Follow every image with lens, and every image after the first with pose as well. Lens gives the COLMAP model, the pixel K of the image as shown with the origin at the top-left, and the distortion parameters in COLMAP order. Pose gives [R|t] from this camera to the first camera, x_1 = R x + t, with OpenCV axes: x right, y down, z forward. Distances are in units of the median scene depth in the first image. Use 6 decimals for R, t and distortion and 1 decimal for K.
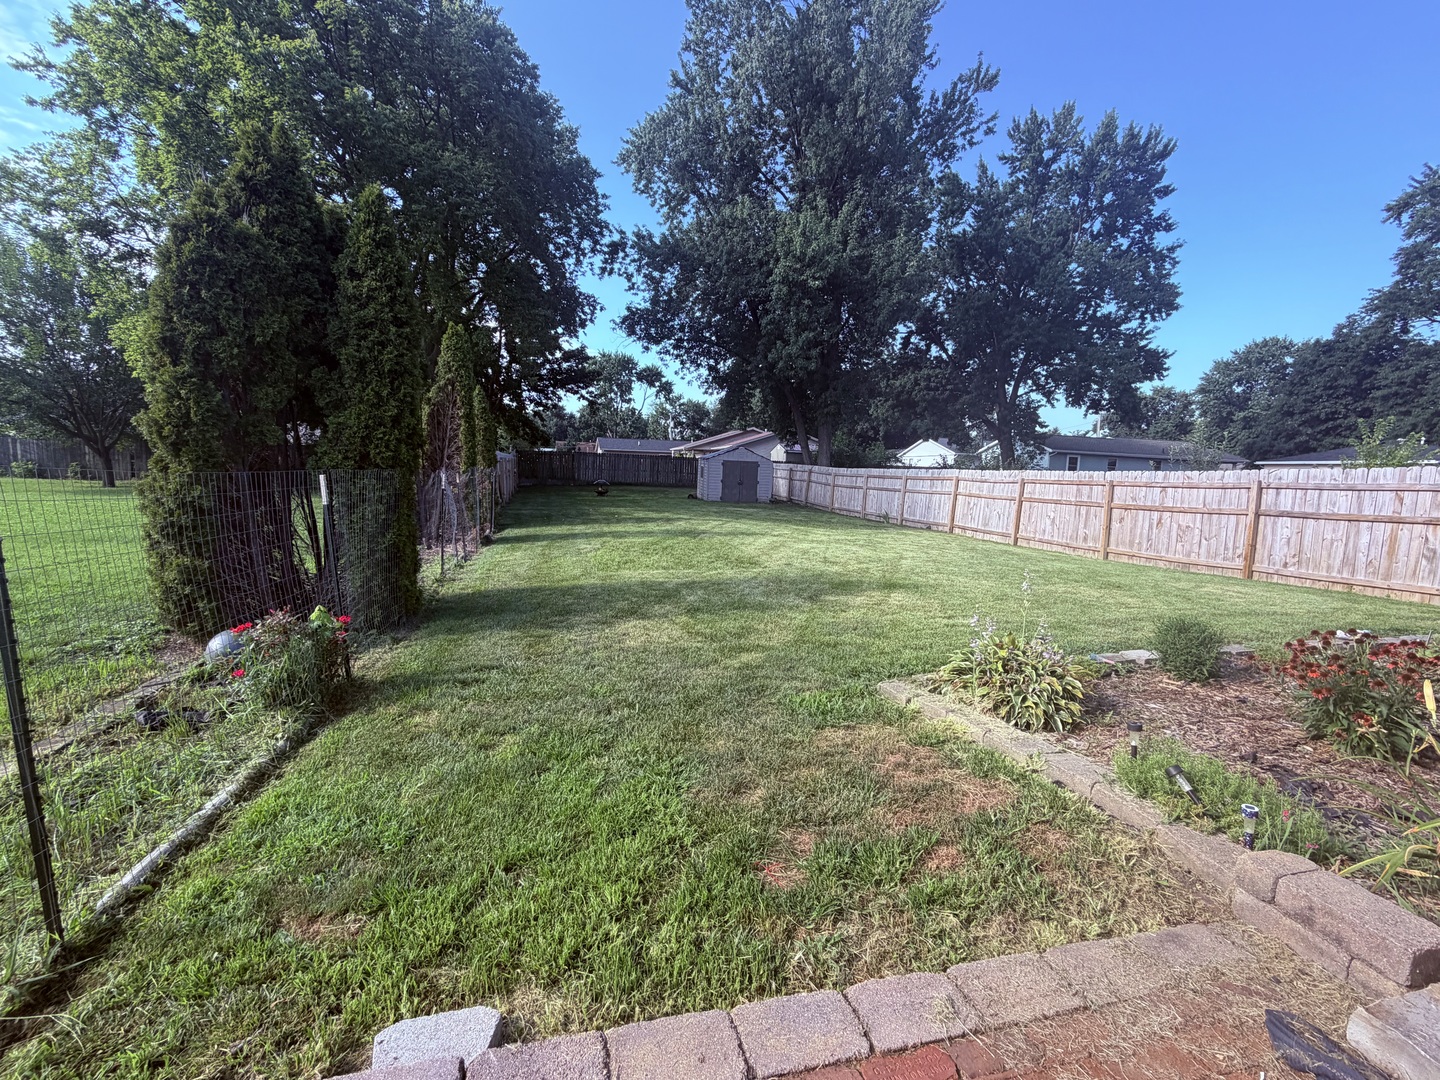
lens RADIAL K [[628.1, 0, 720.0], [0, 628.1, 540.0], [0, 0, 1]] dist [-0.000582, -0.000053]
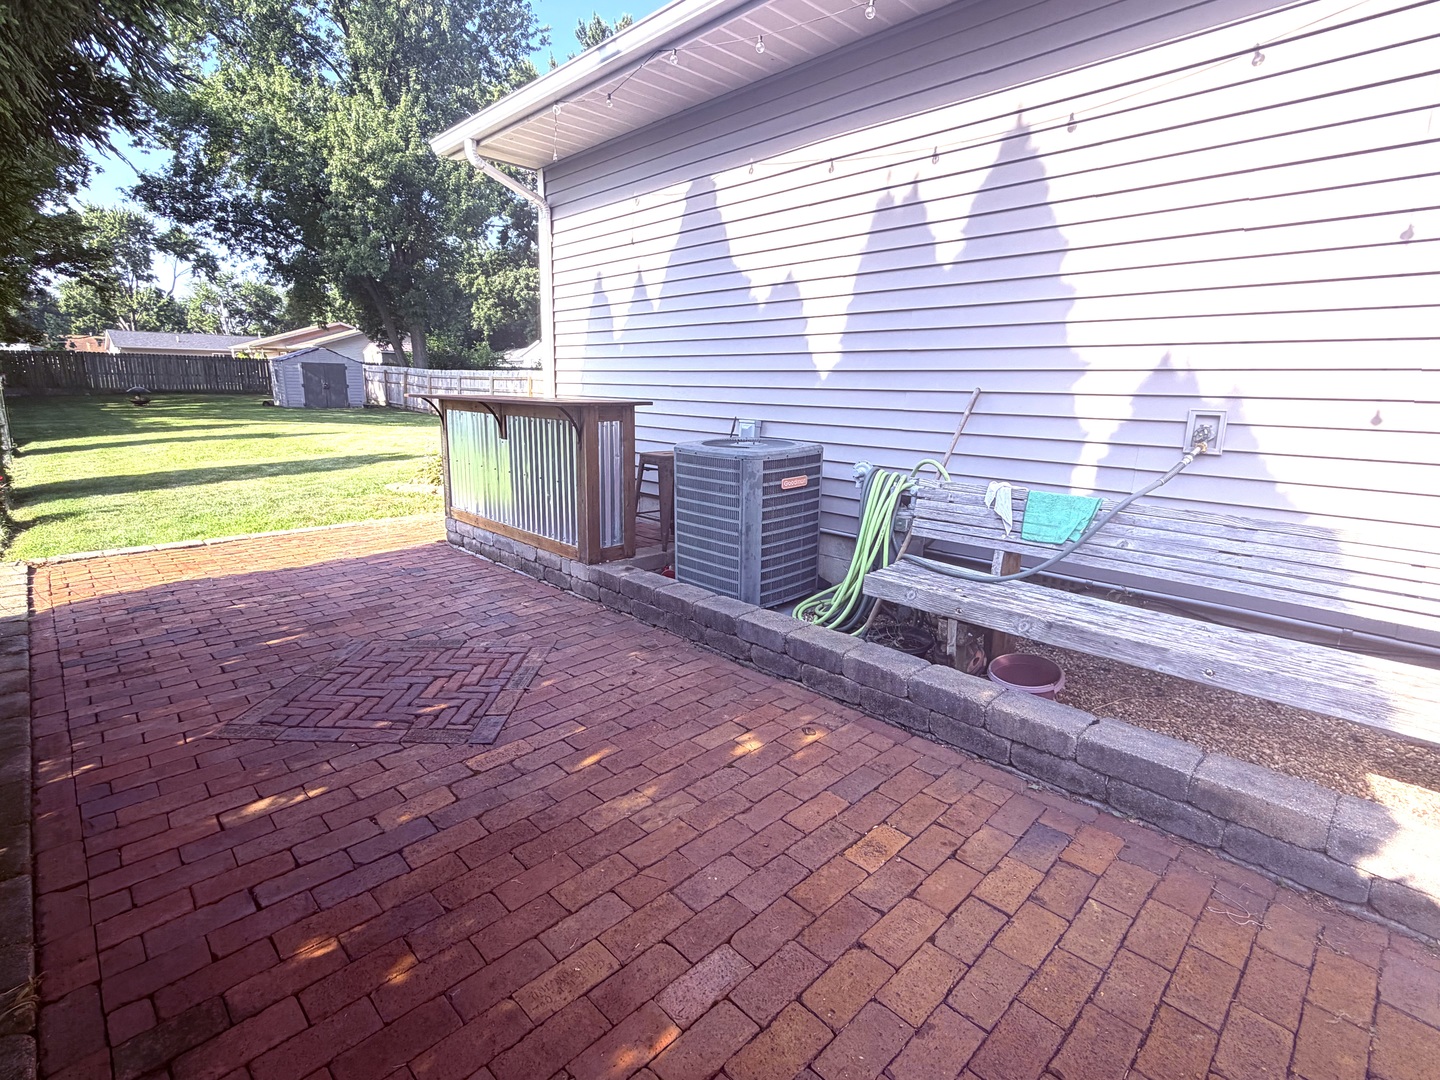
lens RADIAL K [[700.9, 0, 720.0], [0, 700.9, 540.0], [0, 0, 1]] dist [0.002699, -0.000508]
pose [[0.869297, -0.126247, 0.477896, 0.013273], [0.065347, 0.987699, 0.142056, 0.022309], [-0.489952, -0.092260, 0.866854, -0.200437]]
